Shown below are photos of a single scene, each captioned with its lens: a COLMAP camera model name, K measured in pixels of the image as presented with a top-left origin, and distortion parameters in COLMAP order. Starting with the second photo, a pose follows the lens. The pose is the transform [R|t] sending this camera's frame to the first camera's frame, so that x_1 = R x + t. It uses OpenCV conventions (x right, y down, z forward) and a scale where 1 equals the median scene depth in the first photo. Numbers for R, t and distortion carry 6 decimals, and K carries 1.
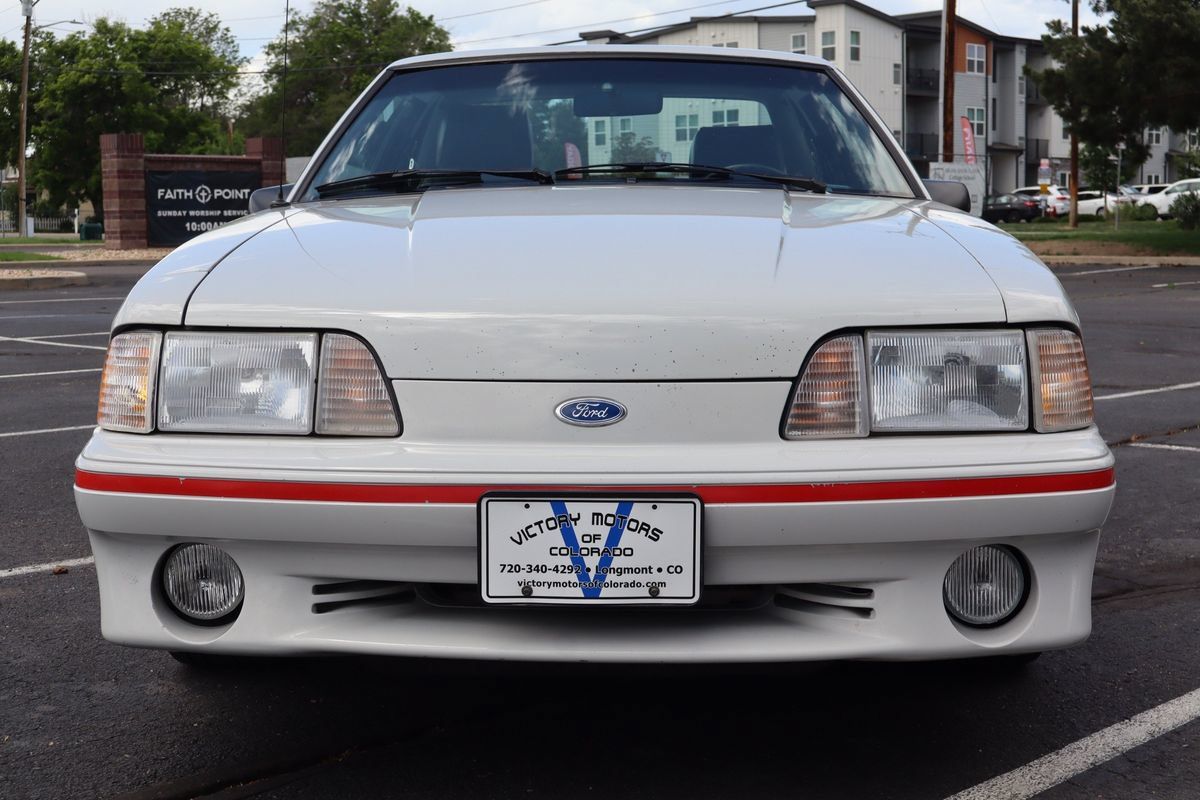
lens RADIAL K [[1832.0, 0, 600.0], [0, 1832.0, 400.0], [0, 0, 1]] dist [0.017204, -0.045158]
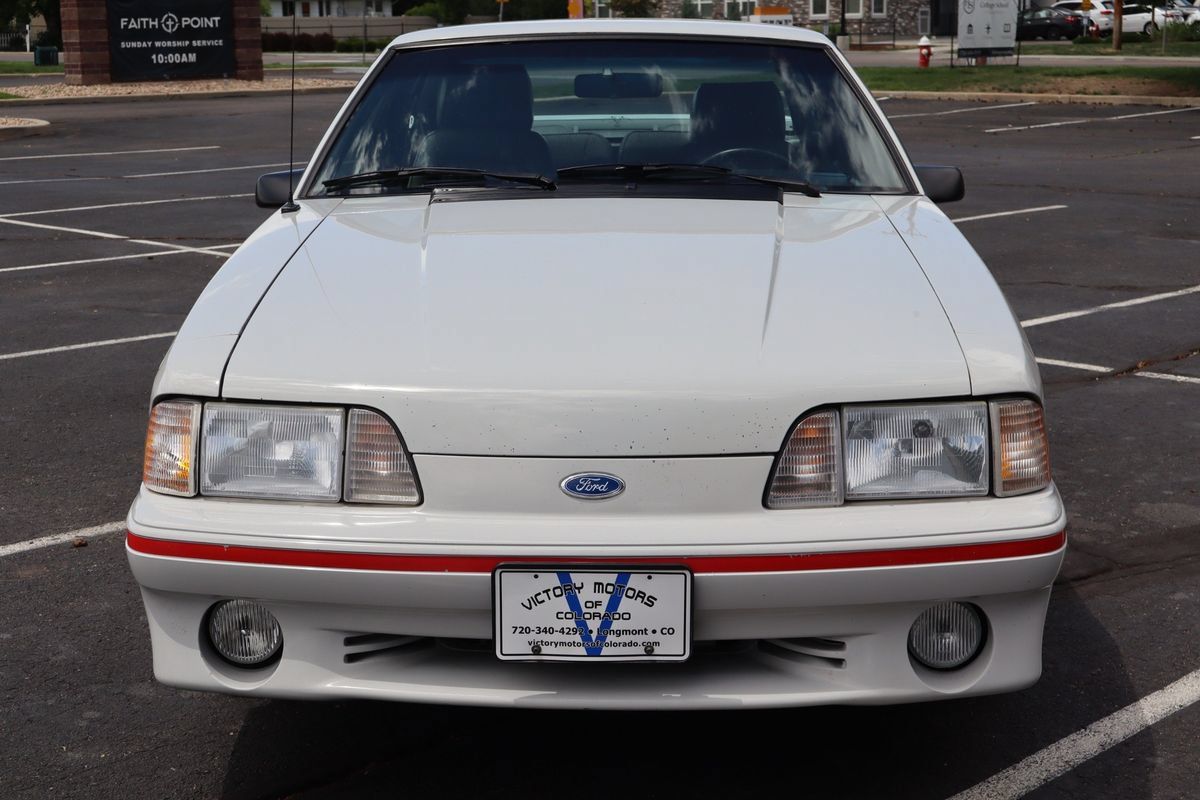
lens RADIAL K [[2037.5, 0, 600.0], [0, 2037.5, 400.0], [0, 0, 1]] dist [0.037142, -0.208855]
pose [[0.999999, -0.001302, -0.000607, 0.000248], [0.001358, 0.994578, 0.103984, -0.166805], [0.000468, -0.103984, 0.994579, -0.214552]]
